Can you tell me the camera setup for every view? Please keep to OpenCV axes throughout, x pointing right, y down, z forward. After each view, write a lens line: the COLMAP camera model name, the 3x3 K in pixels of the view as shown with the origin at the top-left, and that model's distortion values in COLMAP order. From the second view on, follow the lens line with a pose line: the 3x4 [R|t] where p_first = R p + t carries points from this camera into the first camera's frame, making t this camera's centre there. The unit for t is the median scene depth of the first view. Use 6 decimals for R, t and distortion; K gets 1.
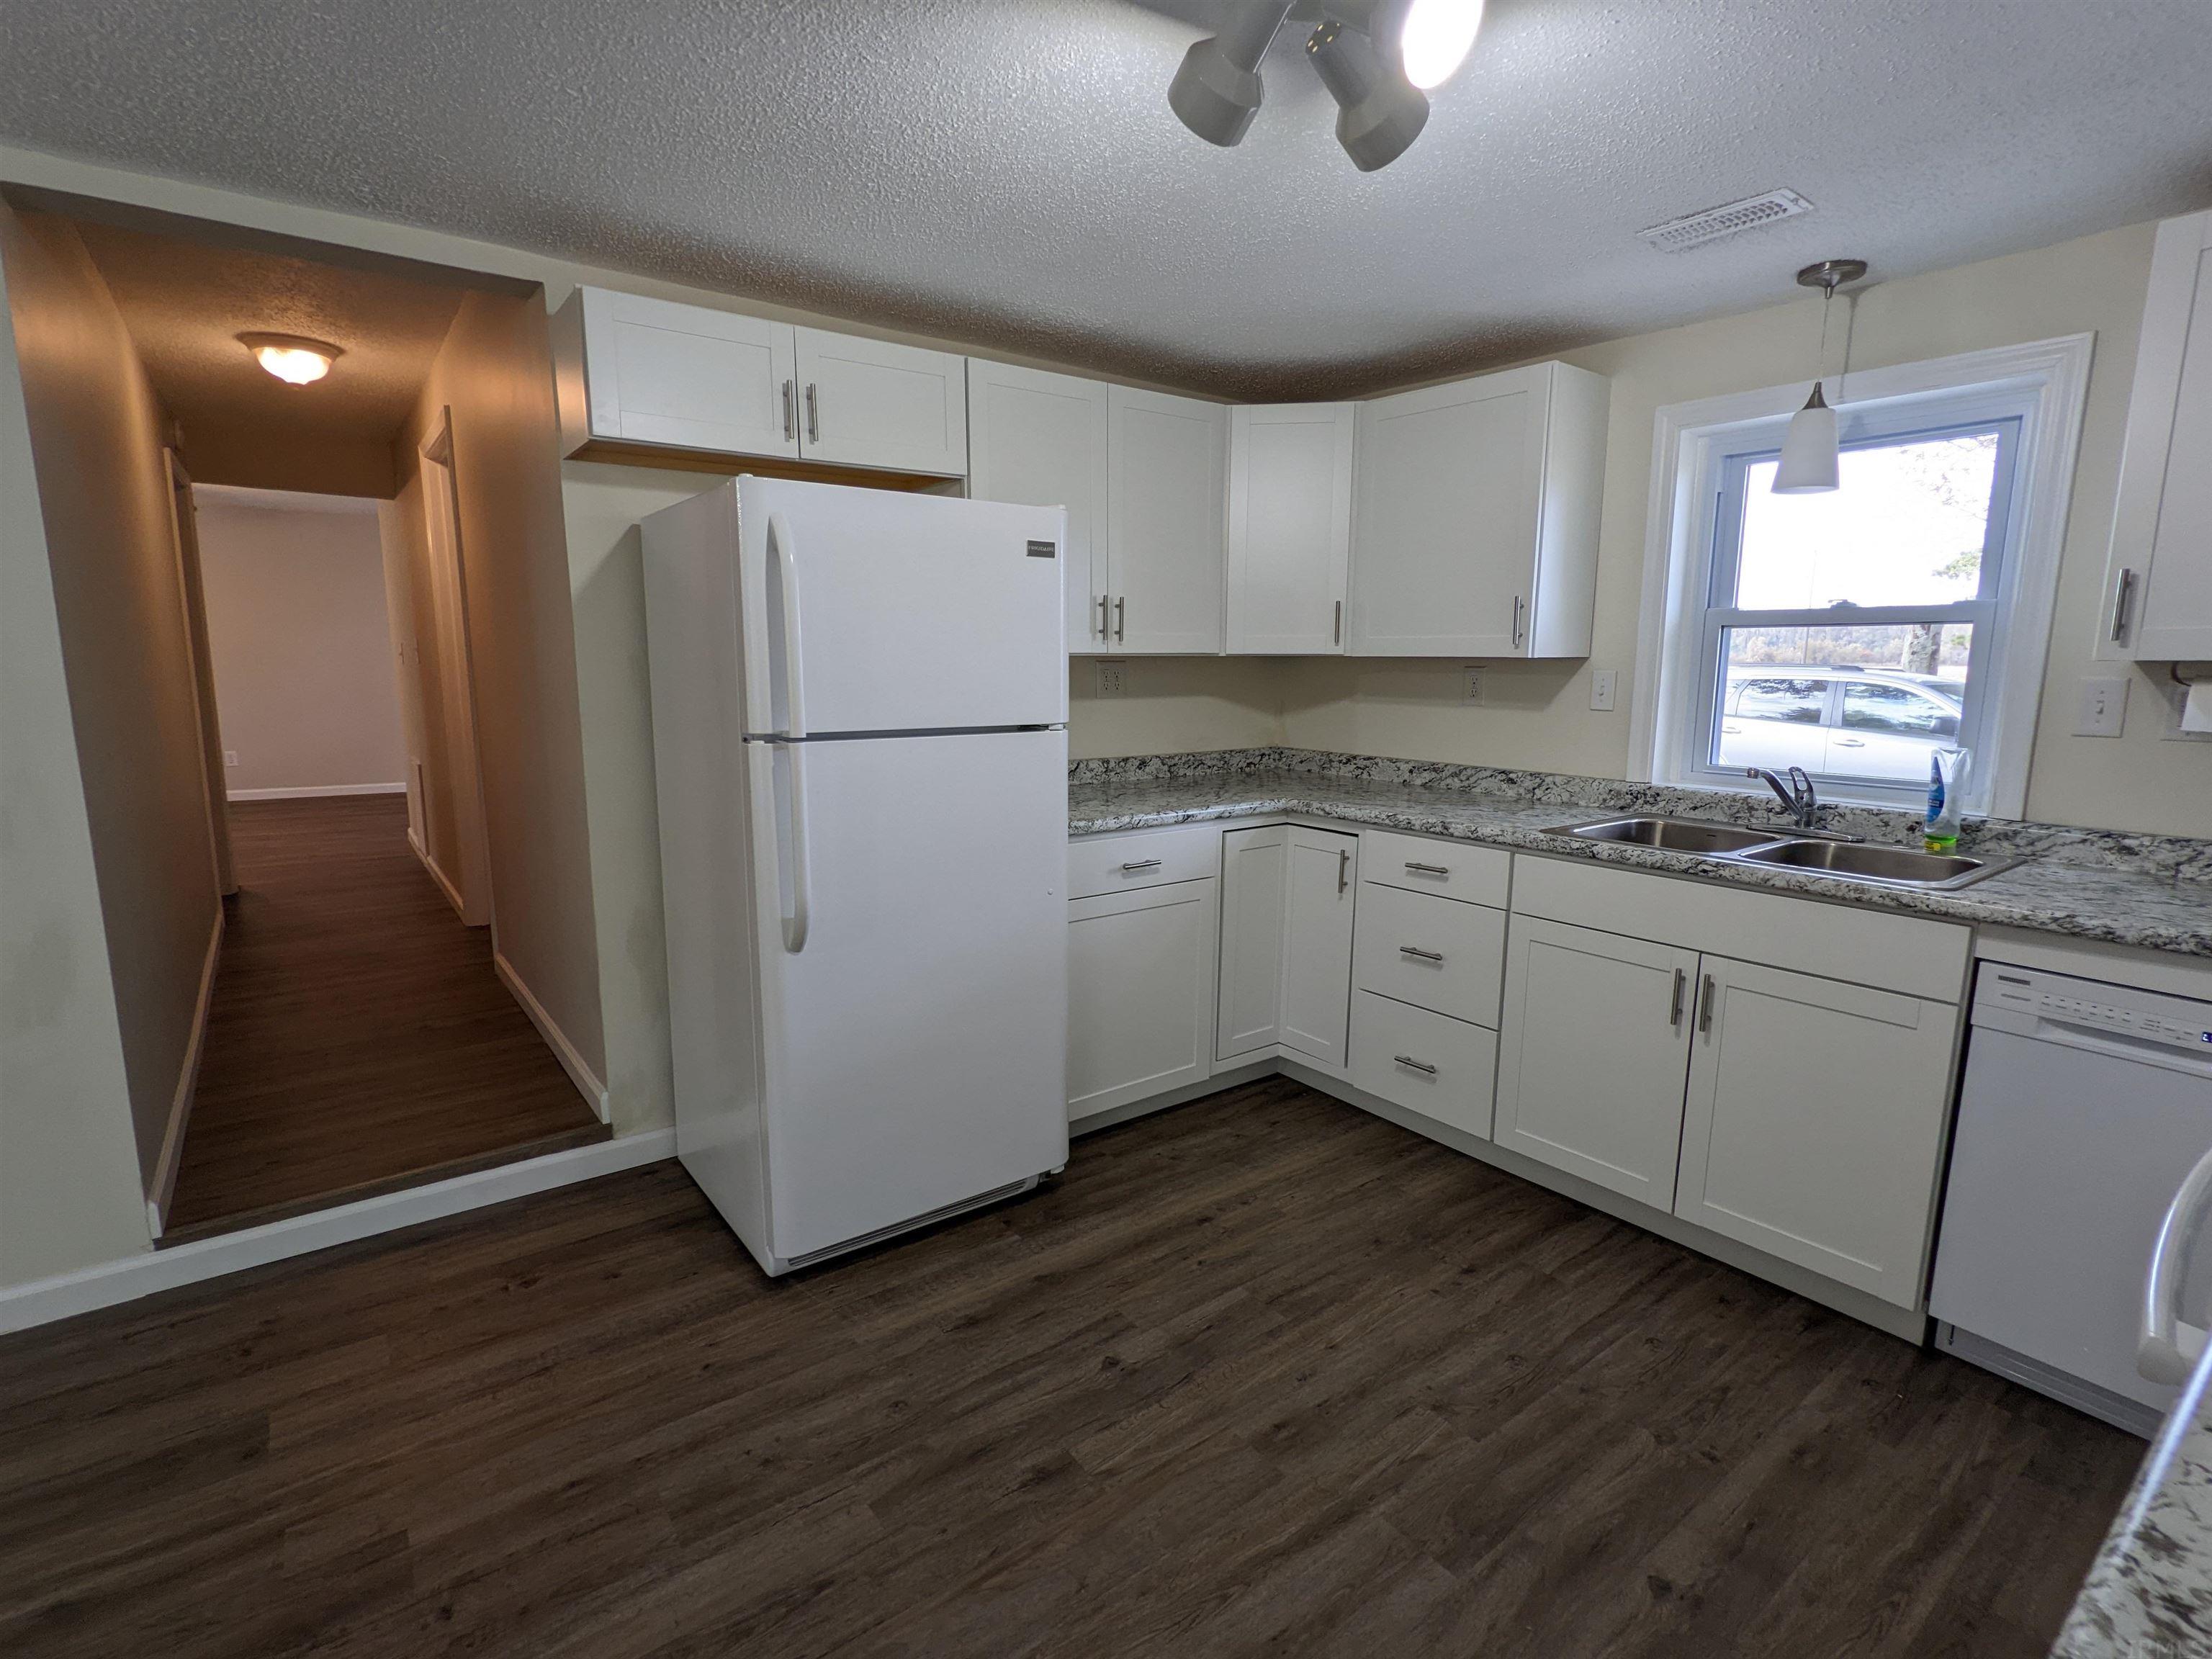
lens RADIAL K [[1062.9, 0, 1106.0], [0, 1062.9, 829.5], [0, 0, 1]] dist [-0.002100, 0.004983]
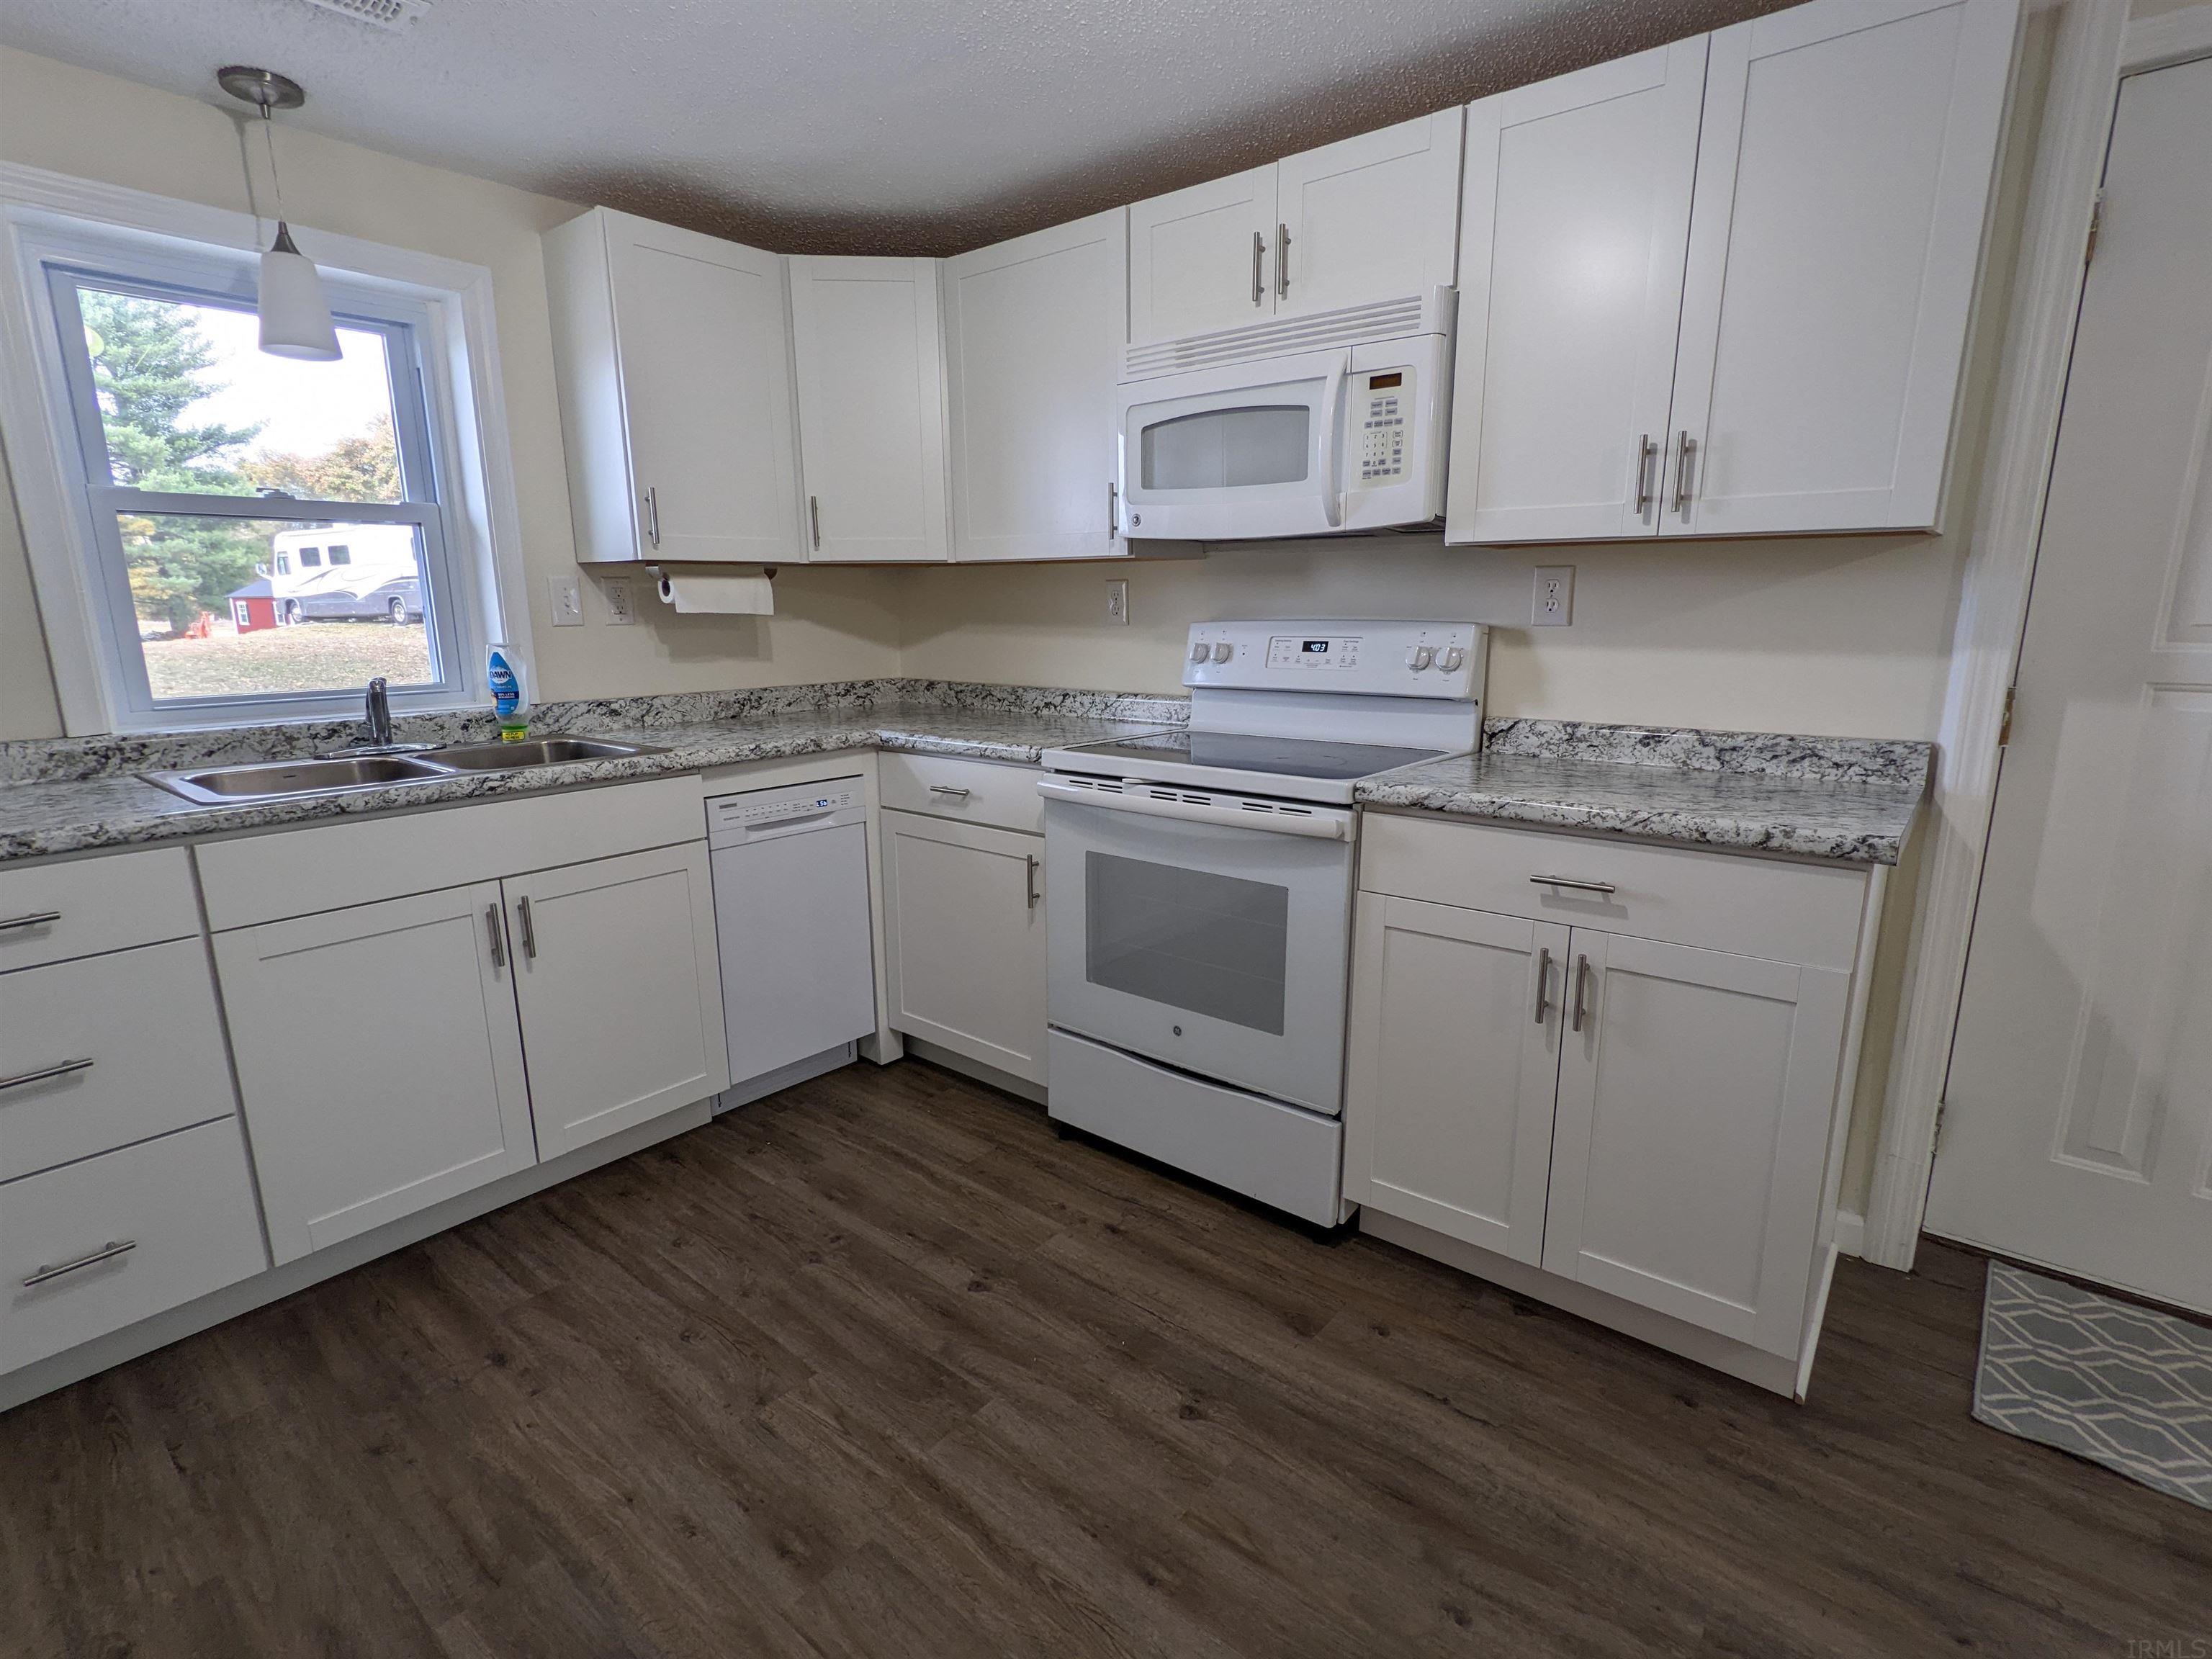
lens RADIAL K [[1062.9, 0, 1106.0], [0, 1062.9, 829.5], [0, 0, 1]] dist [-0.002100, 0.004983]
pose [[-0.227186, -0.209961, 0.950949, -0.438100], [0.163240, 0.954456, 0.249734, -0.070995], [-0.960073, 0.211969, -0.182564, 0.706129]]
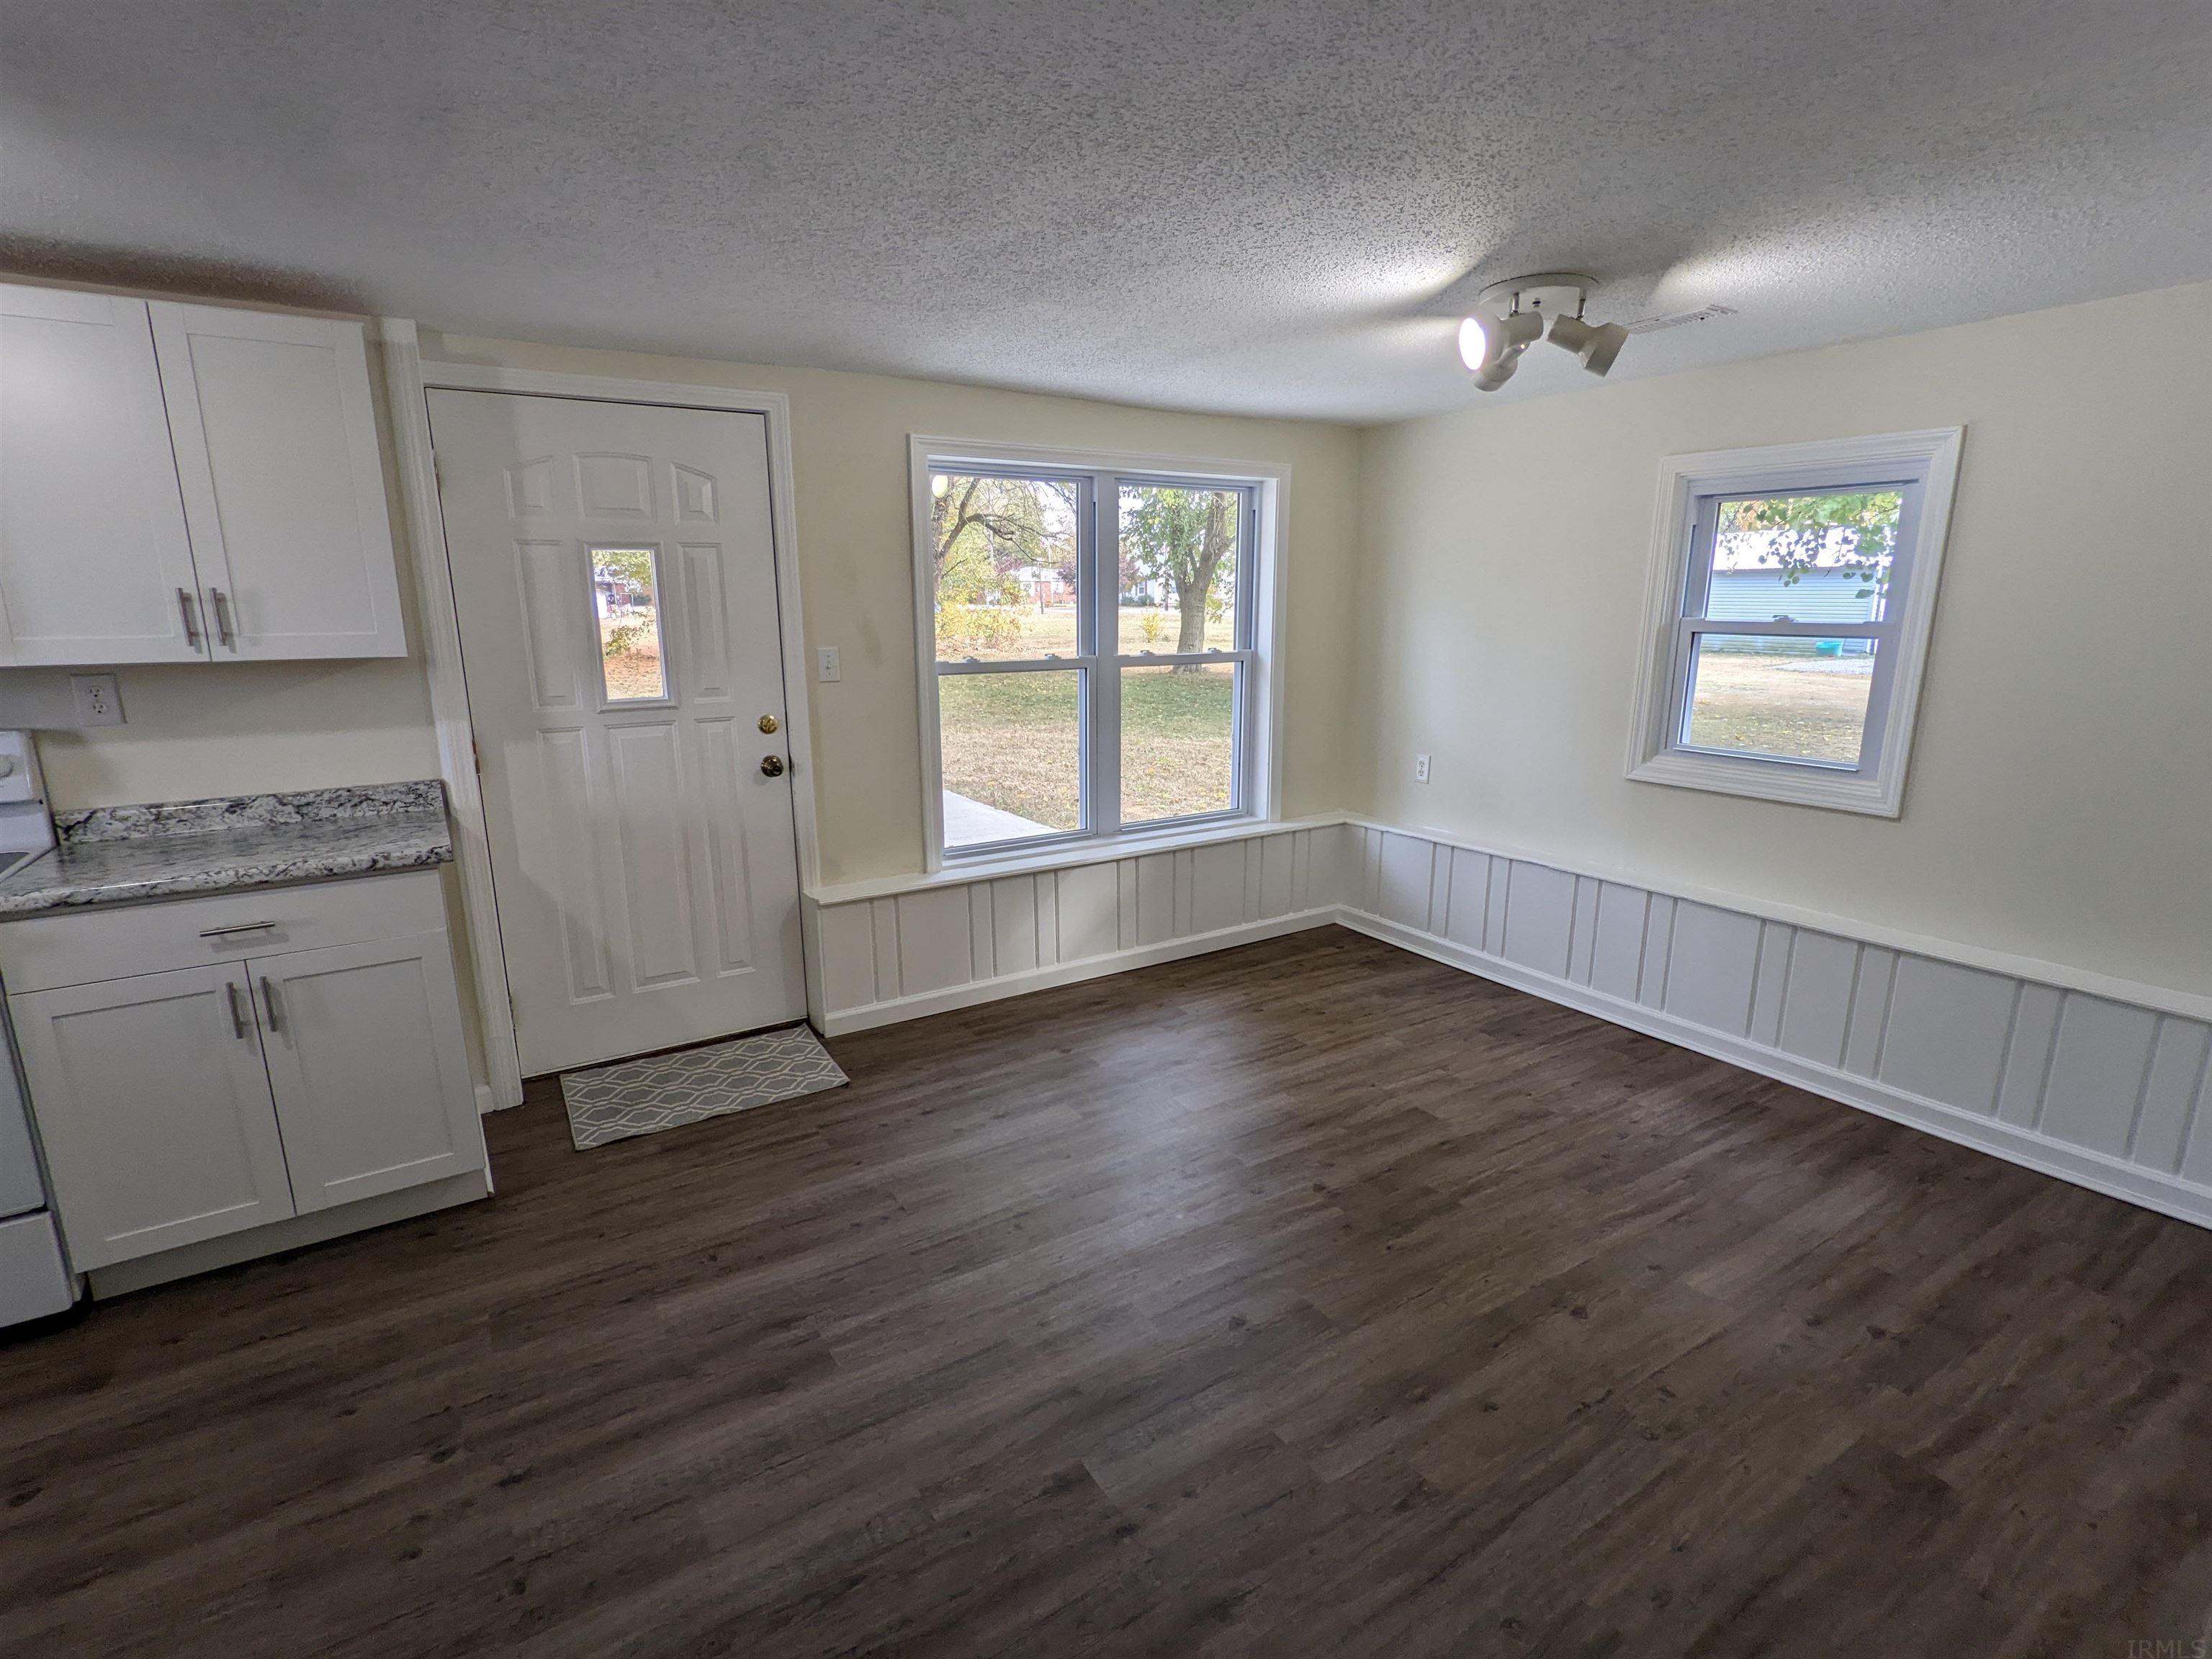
lens RADIAL K [[1034.8, 0, 1098.4], [0, 1034.8, 843.6], [0, 0, 1]] dist [-0.000586, 0.000152]
pose [[-0.997254, -0.024878, 0.069757, -0.697882], [0.004052, 0.922157, 0.386795, -0.251704], [-0.073950, 0.386015, -0.919524, 1.088126]]
